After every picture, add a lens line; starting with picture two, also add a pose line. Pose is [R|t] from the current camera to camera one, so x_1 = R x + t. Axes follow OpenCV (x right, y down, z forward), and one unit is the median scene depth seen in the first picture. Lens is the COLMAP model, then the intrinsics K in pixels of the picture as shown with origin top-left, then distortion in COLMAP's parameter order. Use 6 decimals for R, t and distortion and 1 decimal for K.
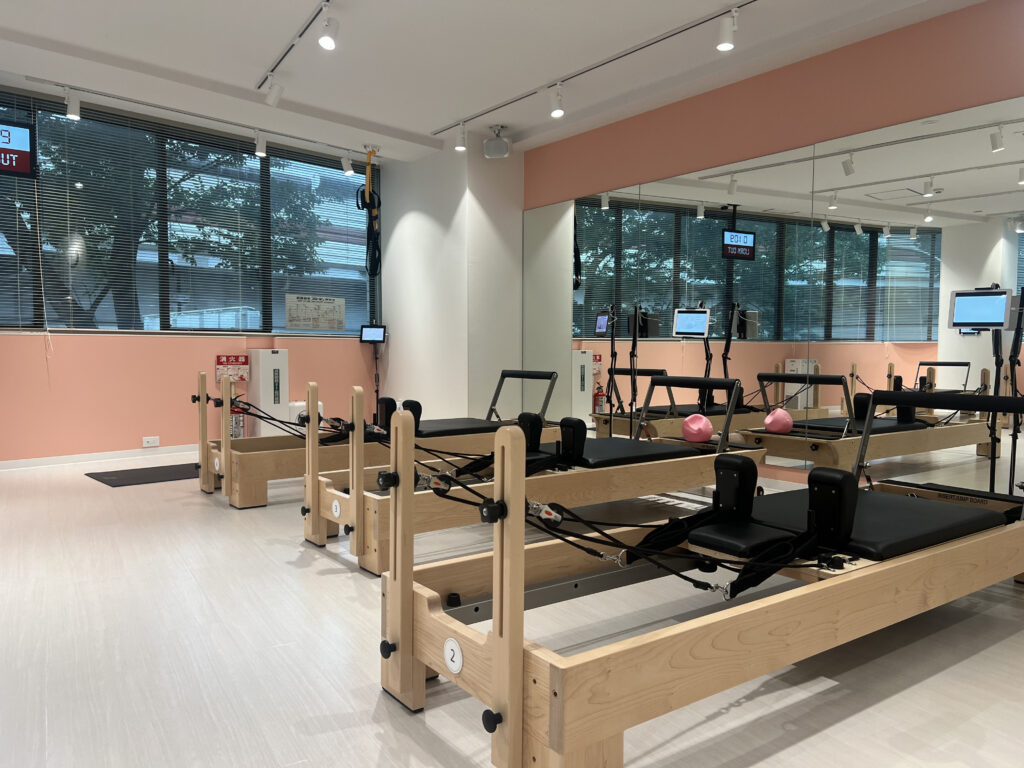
lens RADIAL K [[768.0, 0, 517.5], [0, 768.0, 386.0], [0, 0, 1]] dist [0.076442, -0.100720]
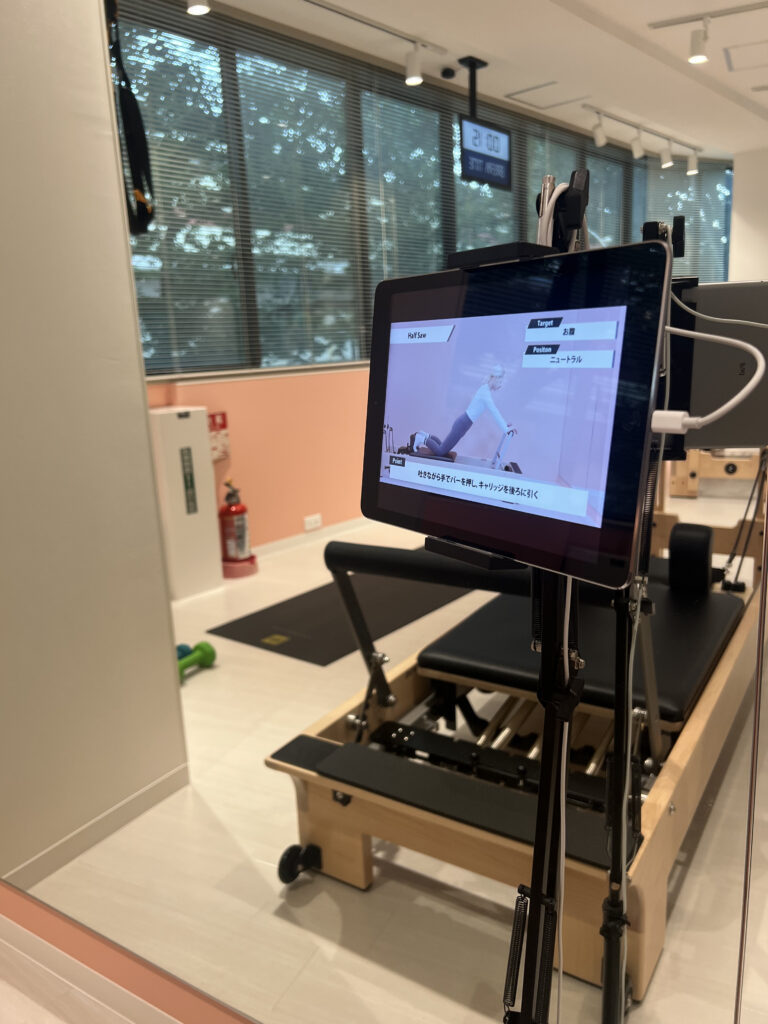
lens RADIAL K [[768.0, 0, 366.4], [0, 768.0, 519.2], [0, 0, 1]] dist [0.076442, -0.100720]
pose [[0.940605, -0.128530, 0.314233, 0.077923], [0.068399, 0.978331, 0.195425, -0.109507], [-0.332541, -0.162325, 0.929014, 1.064209]]
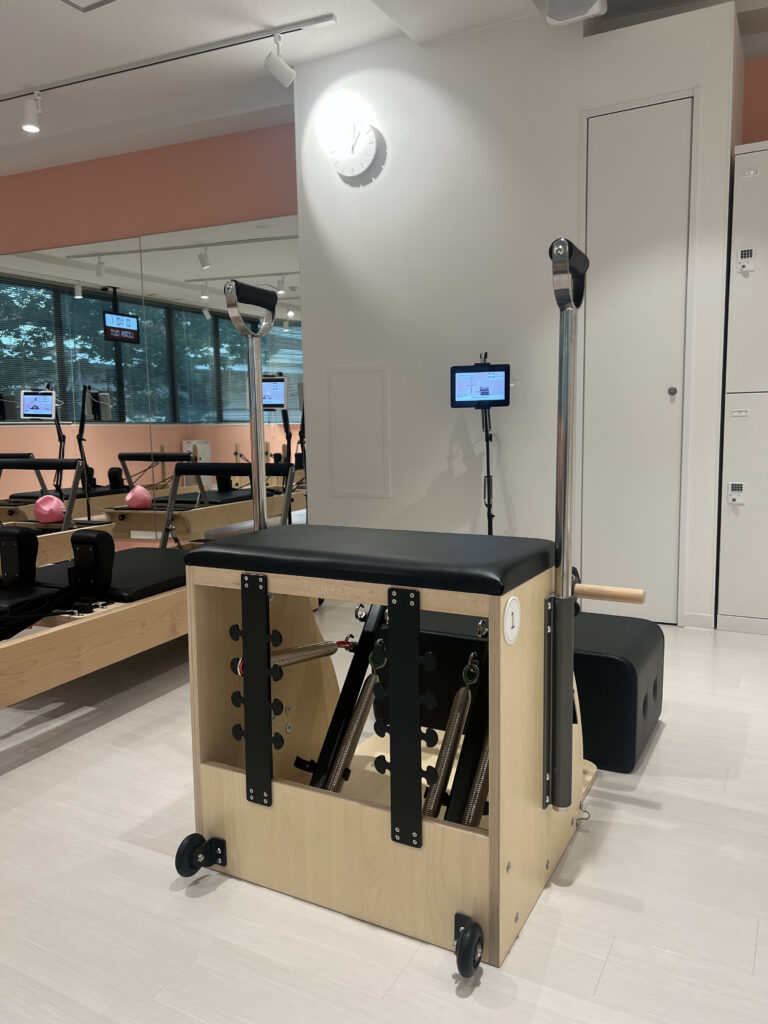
lens RADIAL K [[768.0, 0, 366.4], [0, 768.0, 519.2], [0, 0, 1]] dist [0.076442, -0.100720]
pose [[0.865571, -0.079008, 0.494514, 0.079963], [0.047671, 0.995991, 0.075687, 0.009386], [-0.498511, -0.041938, 0.865868, -0.085170]]
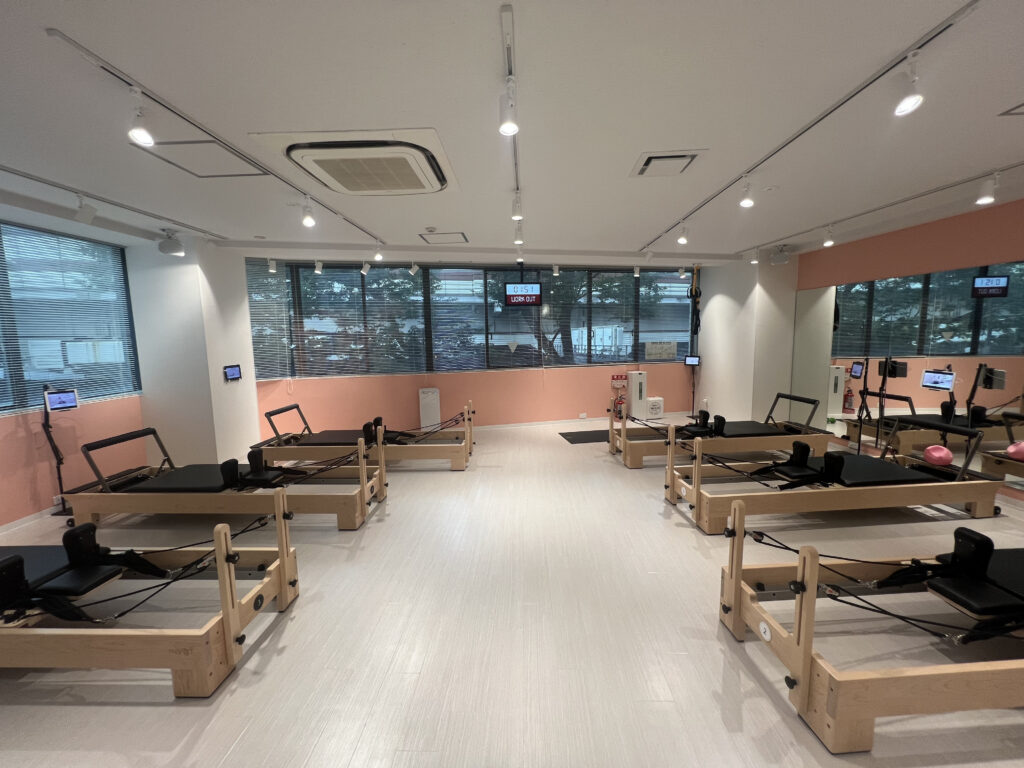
lens RADIAL K [[408.3, 0, 512.0], [0, 408.3, 384.0], [0, 0, 1]] dist [-0.000742, -0.000469]
pose [[0.838436, 0.038629, -0.543630, -0.026994], [-0.000425, 0.997531, 0.070227, -0.122089], [0.545000, -0.058650, 0.836382, -0.071865]]
